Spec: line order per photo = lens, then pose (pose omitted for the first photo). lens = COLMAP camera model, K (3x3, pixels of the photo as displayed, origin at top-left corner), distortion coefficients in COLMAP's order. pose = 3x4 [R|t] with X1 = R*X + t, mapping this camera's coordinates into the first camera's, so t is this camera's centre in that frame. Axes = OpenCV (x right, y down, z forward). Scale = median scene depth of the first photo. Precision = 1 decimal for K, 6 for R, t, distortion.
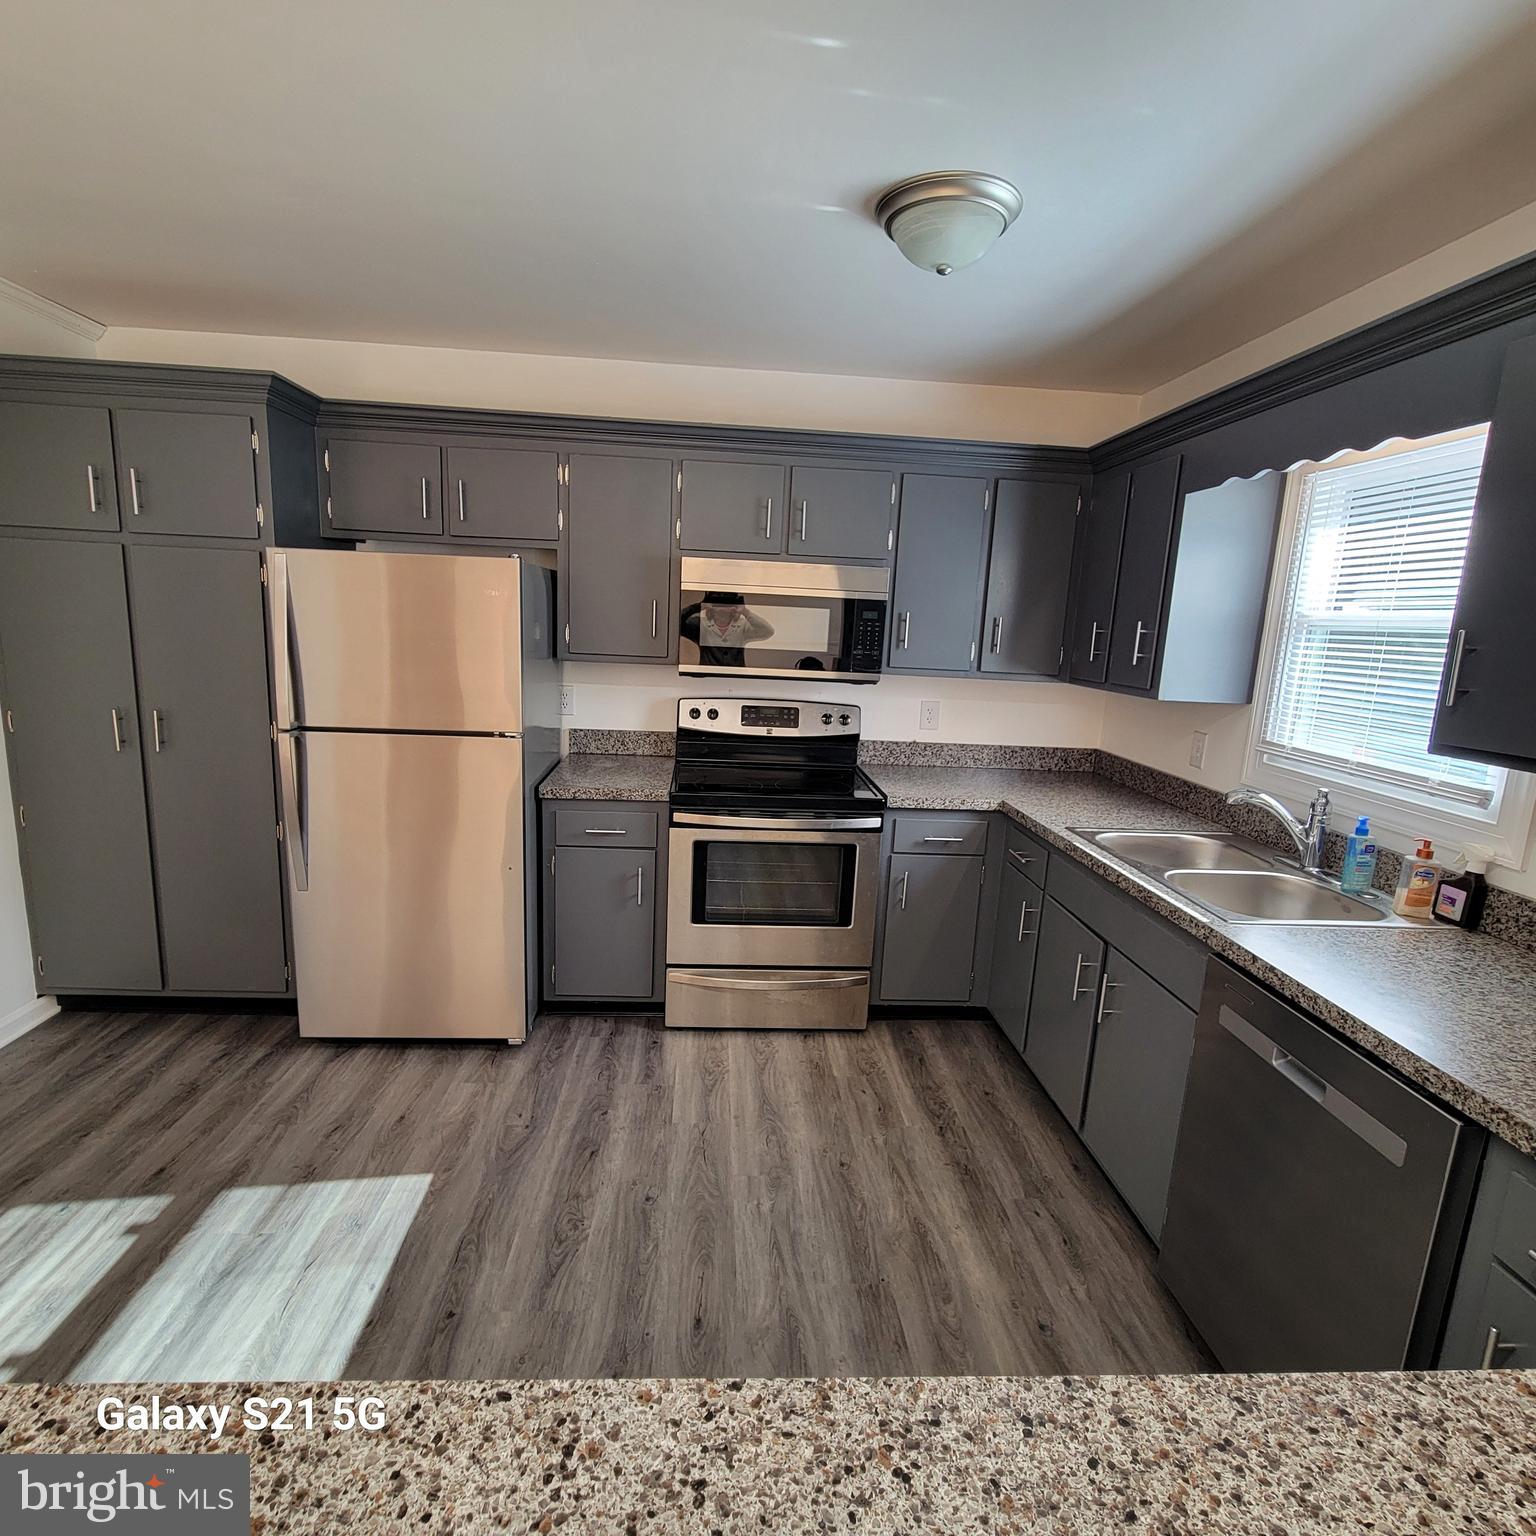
lens RADIAL K [[835.6, 0, 760.6], [0, 835.6, 776.4], [0, 0, 1]] dist [0.001061, -0.000191]
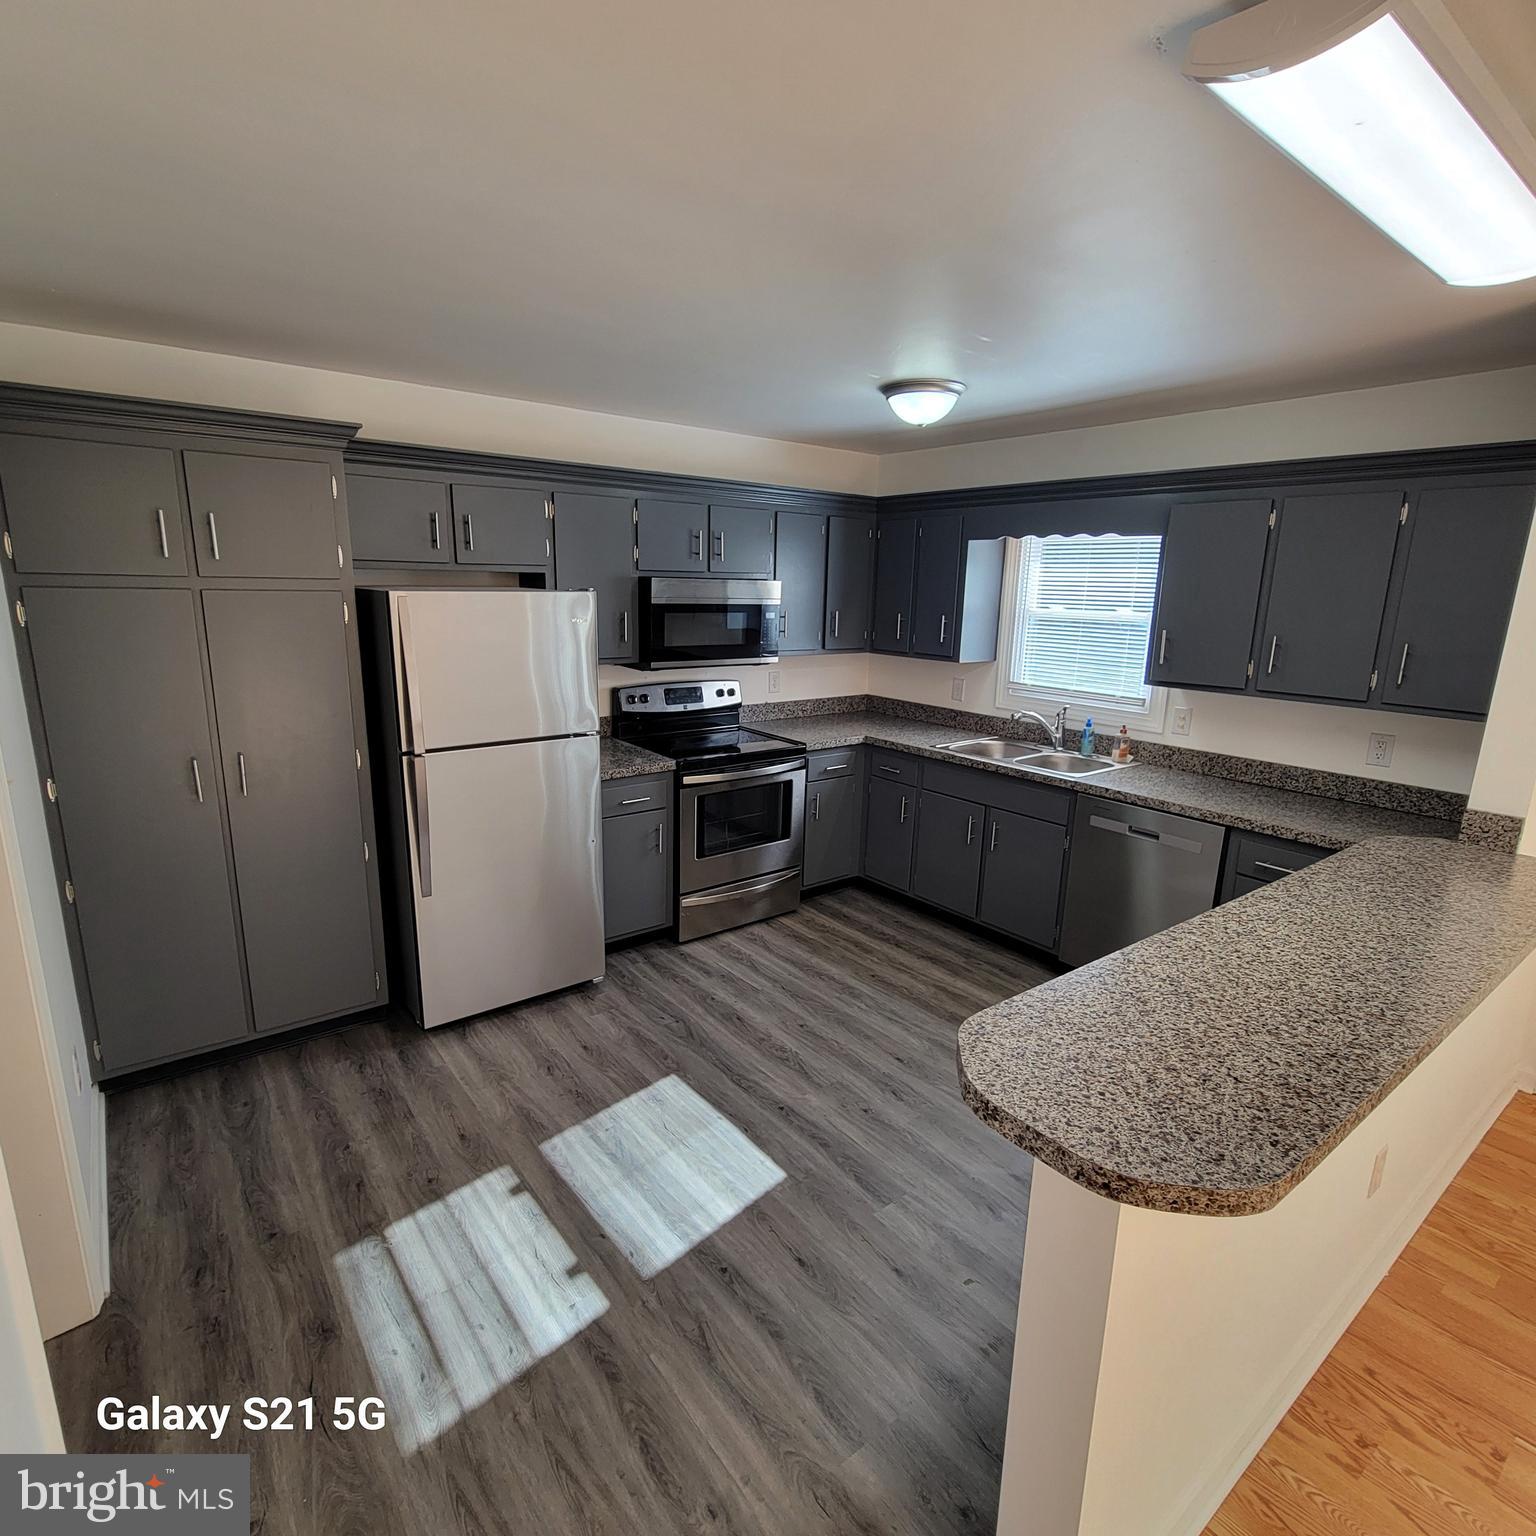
lens RADIAL K [[835.6, 0, 759.8], [0, 835.6, 775.0], [0, 0, 1]] dist [0.001061, -0.000191]
pose [[0.827050, -0.154959, 0.540348, -0.761917], [0.121047, 0.987797, 0.098003, -0.079341], [-0.548940, -0.015646, 0.835715, -0.170292]]
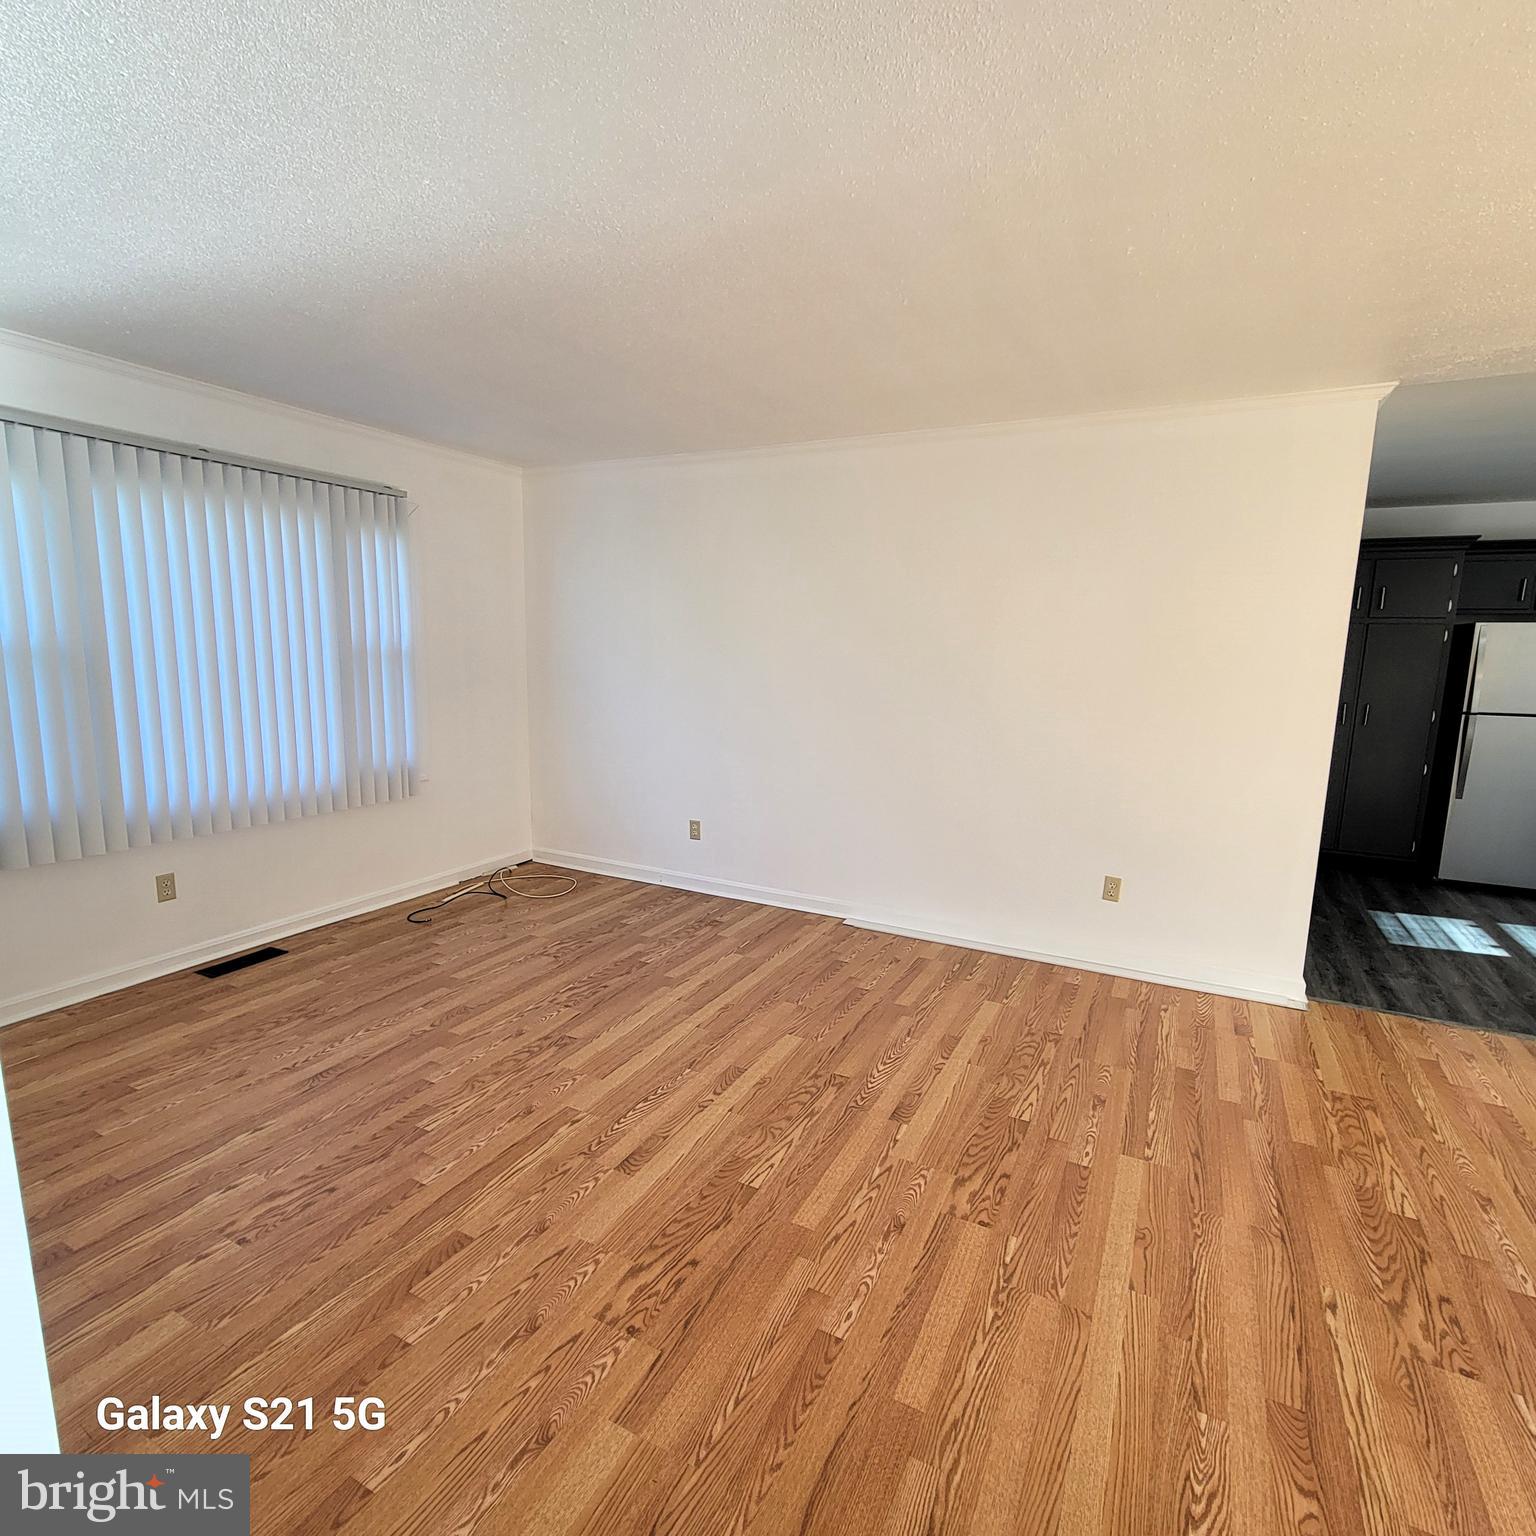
lens RADIAL K [[835.6, 0, 762.9], [0, 835.6, 773.5], [0, 0, 1]] dist [0.001061, -0.000191]
pose [[0.855762, 0.050995, -0.514851, -0.934336], [-0.077064, 0.996593, -0.029381, 0.259345], [0.511599, 0.064820, 0.856776, -1.463408]]
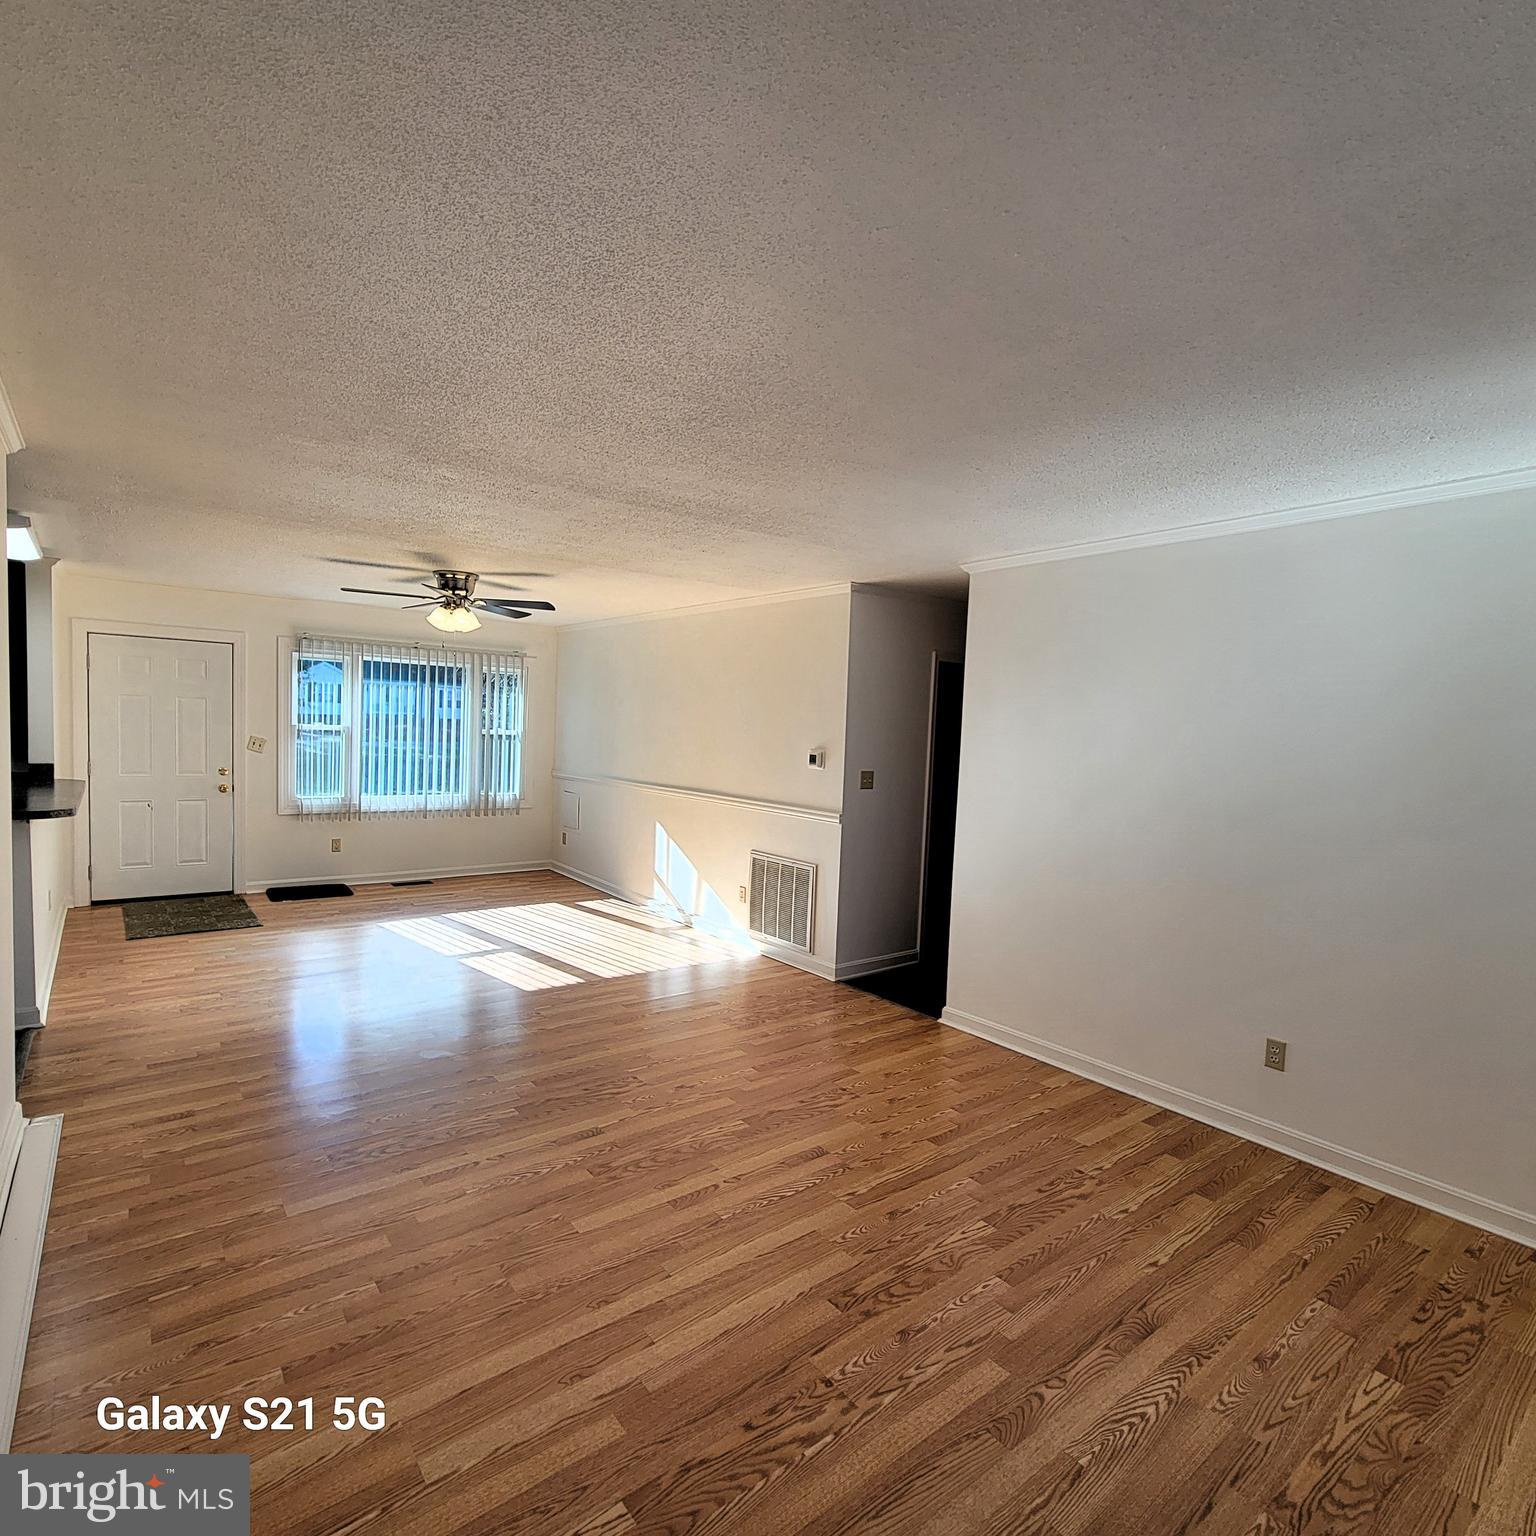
lens RADIAL K [[835.6, 0, 757.4], [0, 835.6, 763.0], [0, 0, 1]] dist [0.001061, -0.000191]
pose [[-0.555477, -0.104354, 0.824958, -2.281481], [0.093280, 0.978012, 0.186524, -0.080582], [-0.826284, 0.180562, -0.533529, -0.217796]]
